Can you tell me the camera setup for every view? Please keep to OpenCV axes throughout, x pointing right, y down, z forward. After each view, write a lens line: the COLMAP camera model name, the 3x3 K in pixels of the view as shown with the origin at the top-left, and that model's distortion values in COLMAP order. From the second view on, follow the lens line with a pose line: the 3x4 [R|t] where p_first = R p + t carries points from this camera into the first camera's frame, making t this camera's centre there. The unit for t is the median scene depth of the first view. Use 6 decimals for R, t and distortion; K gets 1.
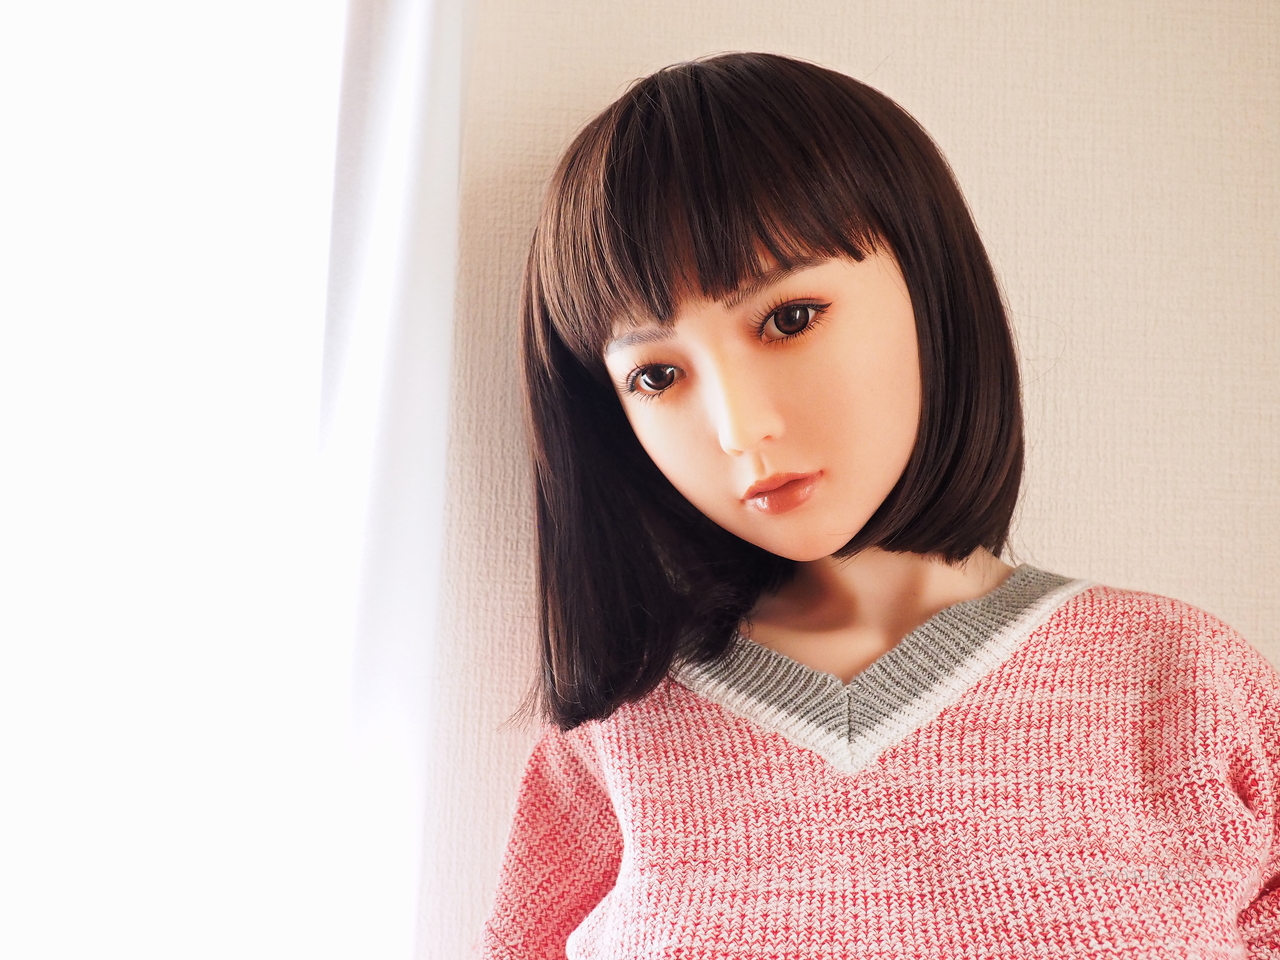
lens RADIAL K [[1184.3, 0, 651.2], [0, 1184.3, 478.5], [0, 0, 1]] dist [-0.021390, 0.000000]
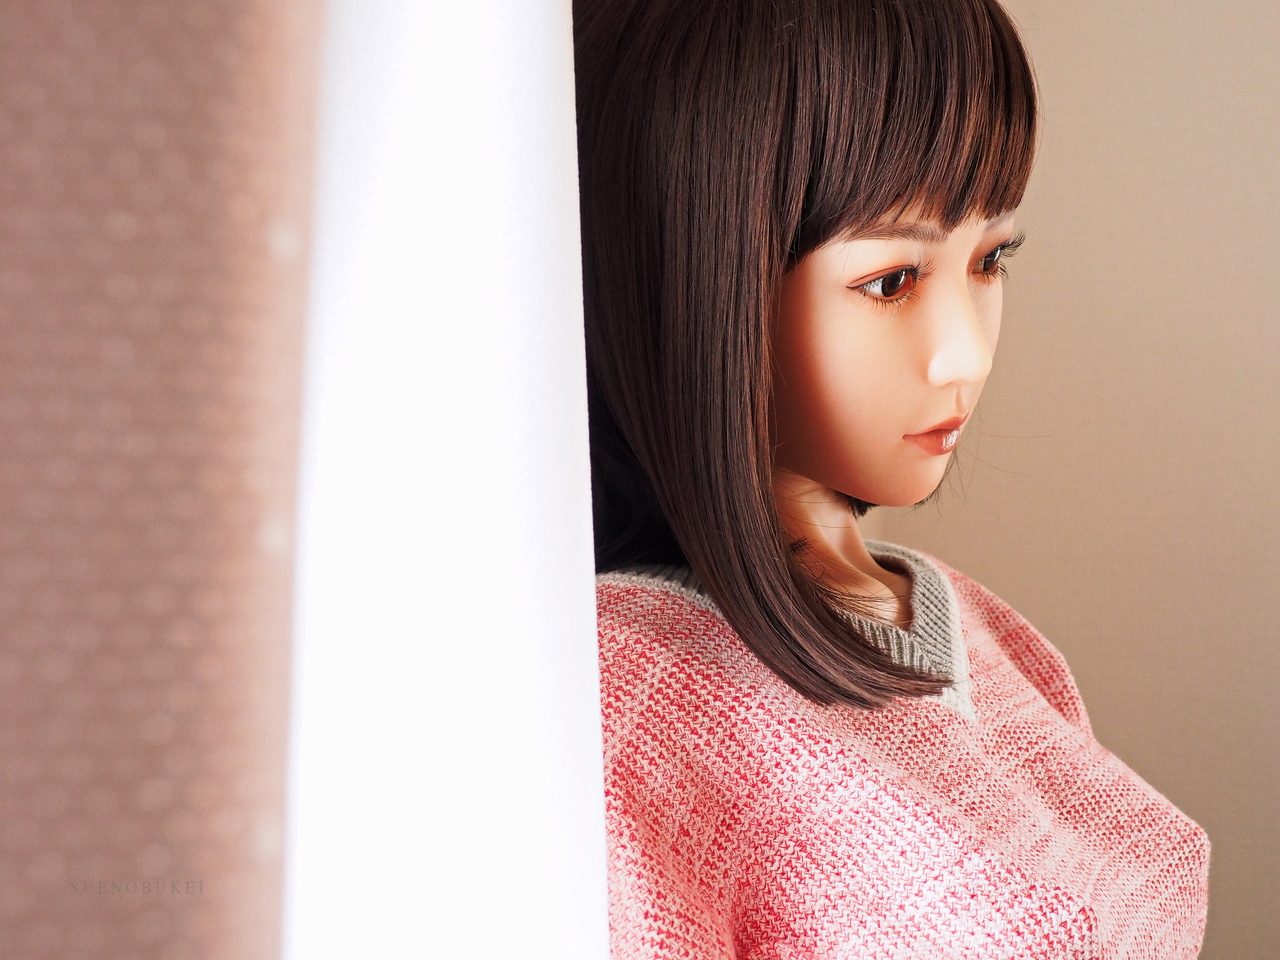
lens RADIAL K [[1358.6, 0, 651.6], [0, 1358.6, 477.4], [0, 0, 1]] dist [-0.017291, 0.000000]
pose [[0.358526, 0.072955, 0.930665, -0.954656], [-0.072688, 0.996096, -0.050082, 0.115318], [-0.930685, -0.049692, 0.362430, 0.802970]]
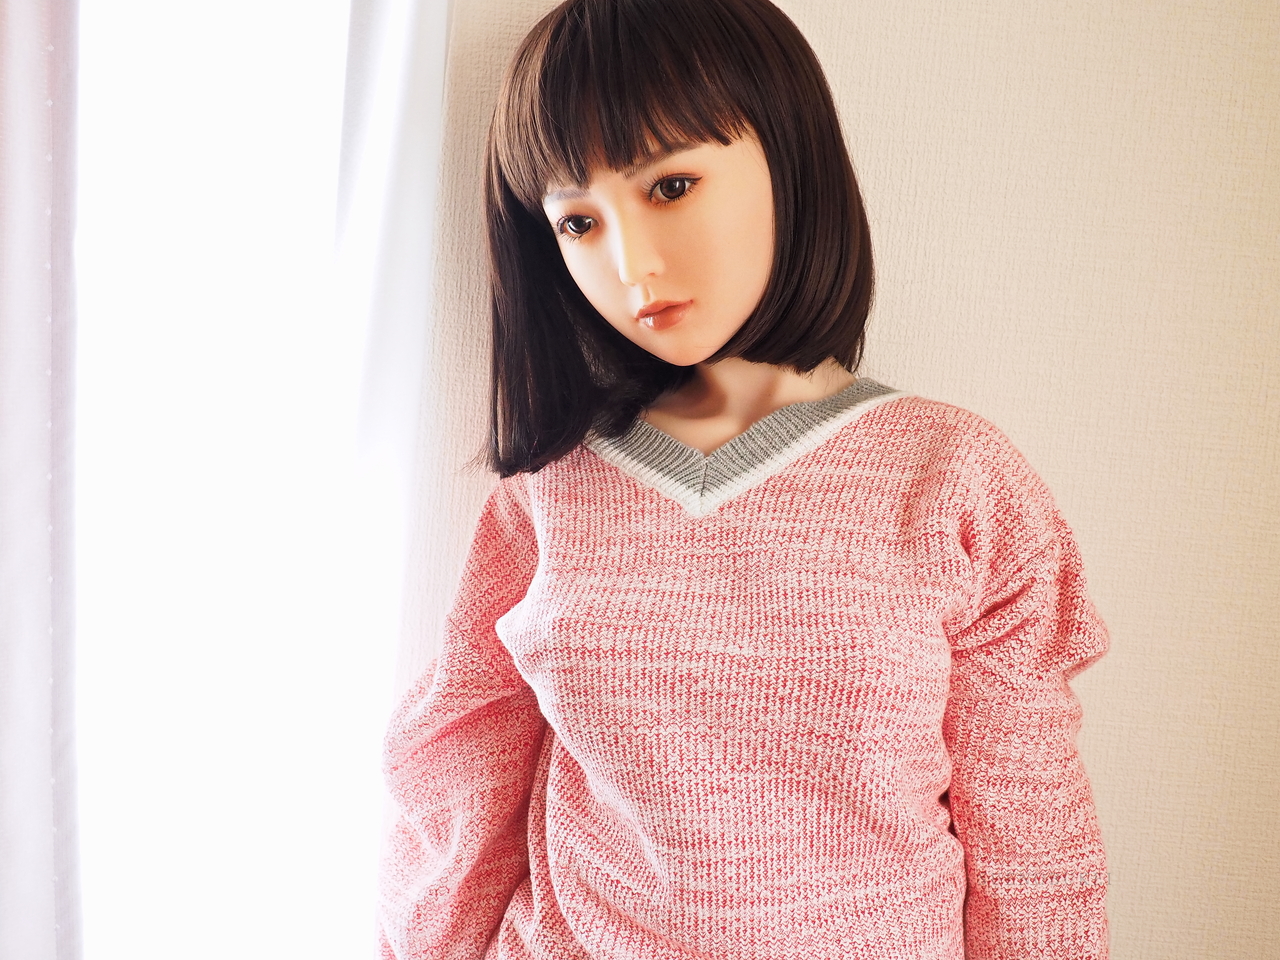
lens RADIAL K [[1300.5, 0, 644.2], [0, 1300.5, 481.4], [0, 0, 1]] dist [-0.017873, 0.000000]
pose [[0.997506, 0.053712, -0.045792, 0.163979], [-0.045997, 0.986772, 0.155451, -0.030124], [0.053536, -0.152957, 0.986782, -0.507108]]
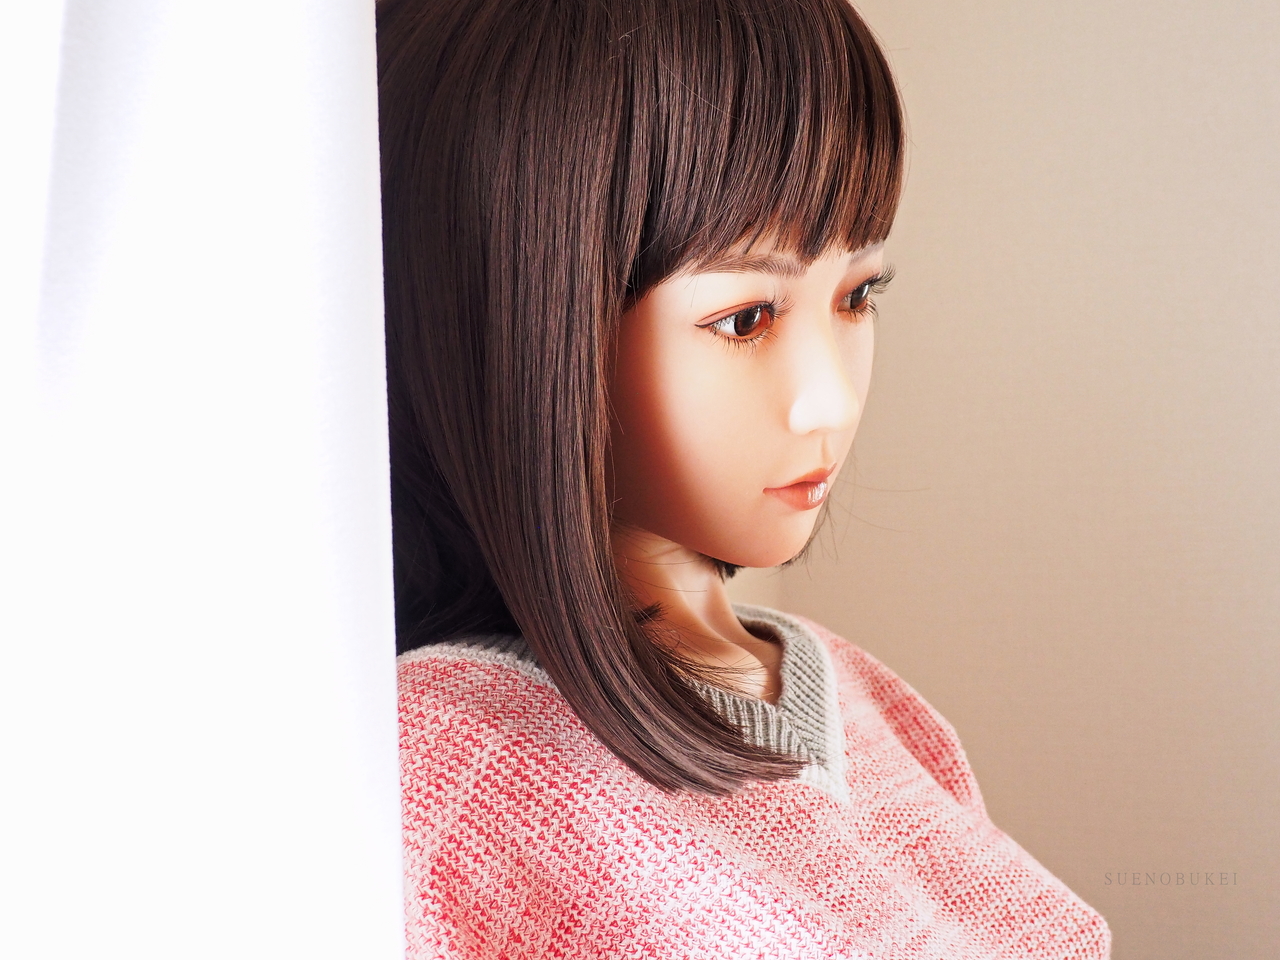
lens RADIAL K [[1446.8, 0, 637.9], [0, 1446.8, 489.4], [0, 0, 1]] dist [-0.018749, 0.000000]
pose [[0.307354, 0.101611, 0.946155, -0.897685], [-0.061809, 0.994315, -0.086705, 0.110090], [-0.949586, -0.031832, 0.311887, 0.772030]]
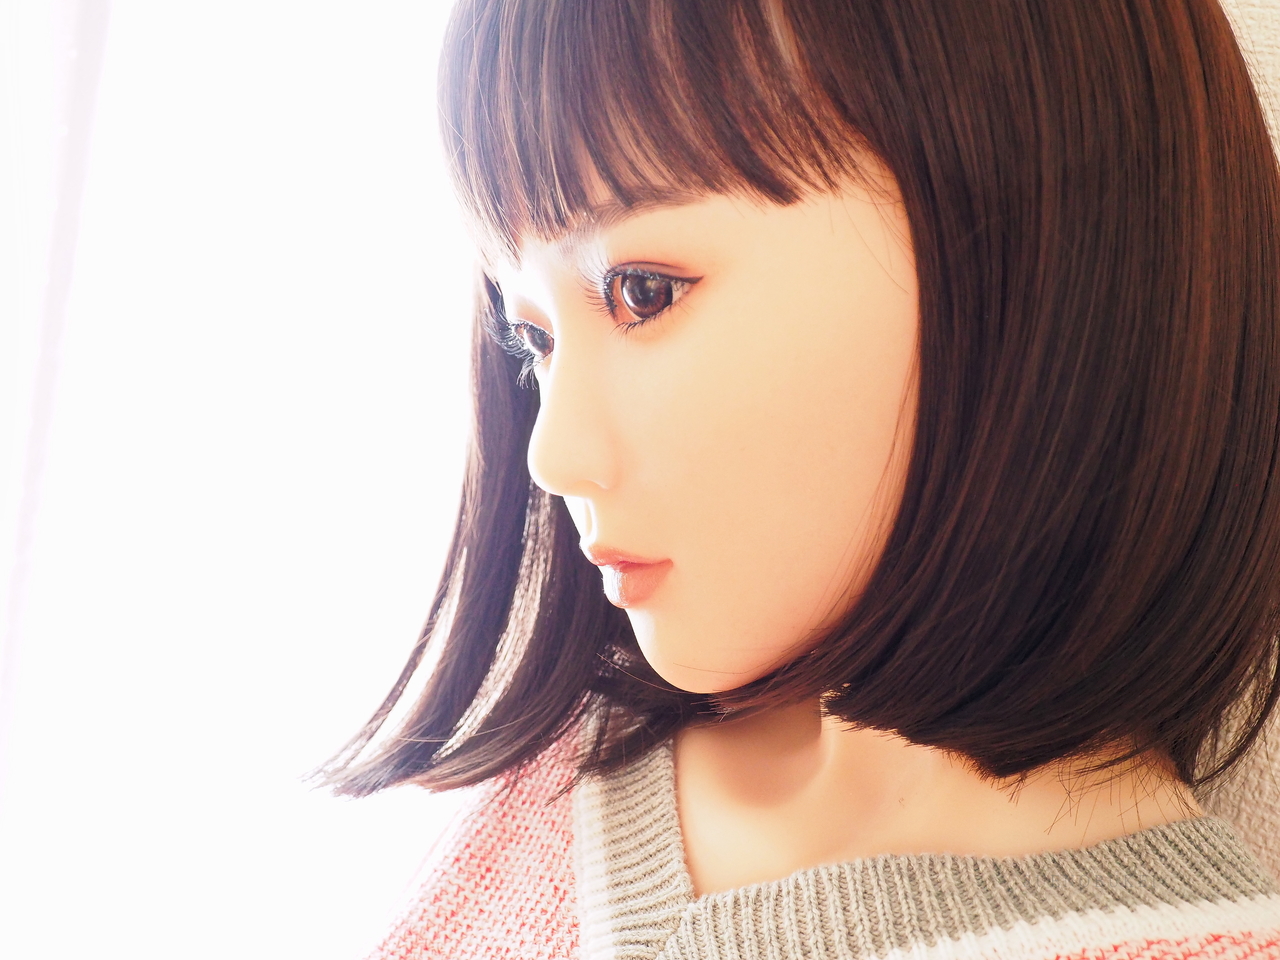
lens RADIAL K [[1300.5, 0, 643.7], [0, 1300.5, 481.0], [0, 0, 1]] dist [-0.017873, 0.000000]
pose [[0.773192, 0.258321, -0.579175, 0.477313], [-0.164818, 0.963749, 0.209817, -0.169465], [0.612380, -0.066770, 0.787739, 0.476741]]
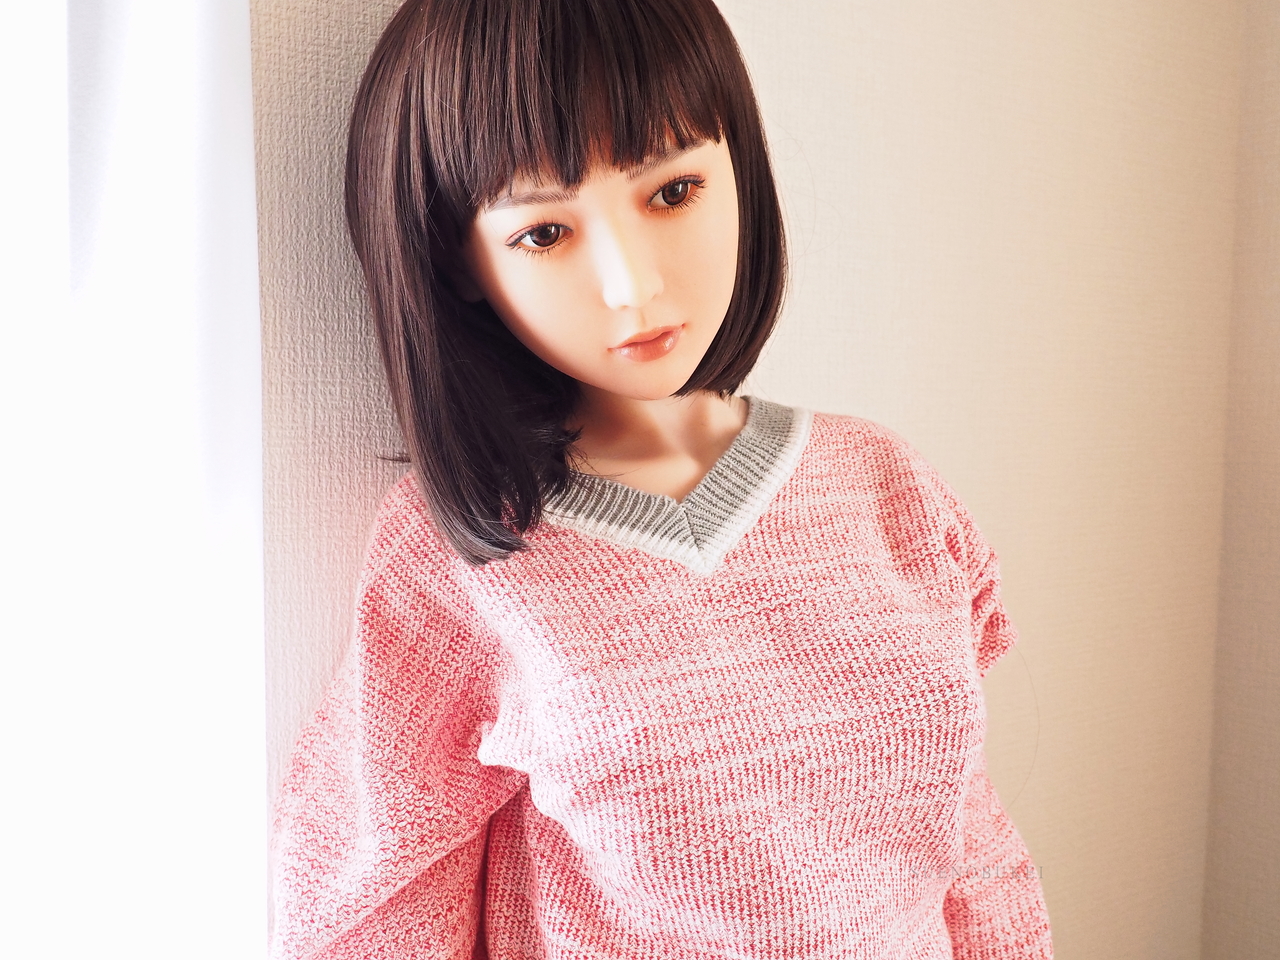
lens RADIAL K [[1300.5, 0, 655.3], [0, 1300.5, 484.3], [0, 0, 1]] dist [-0.017873, 0.000000]
pose [[0.824757, -0.068546, 0.561318, -0.591037], [-0.021632, 0.988075, 0.152444, -0.043981], [-0.565074, -0.137872, 0.813439, -0.047956]]
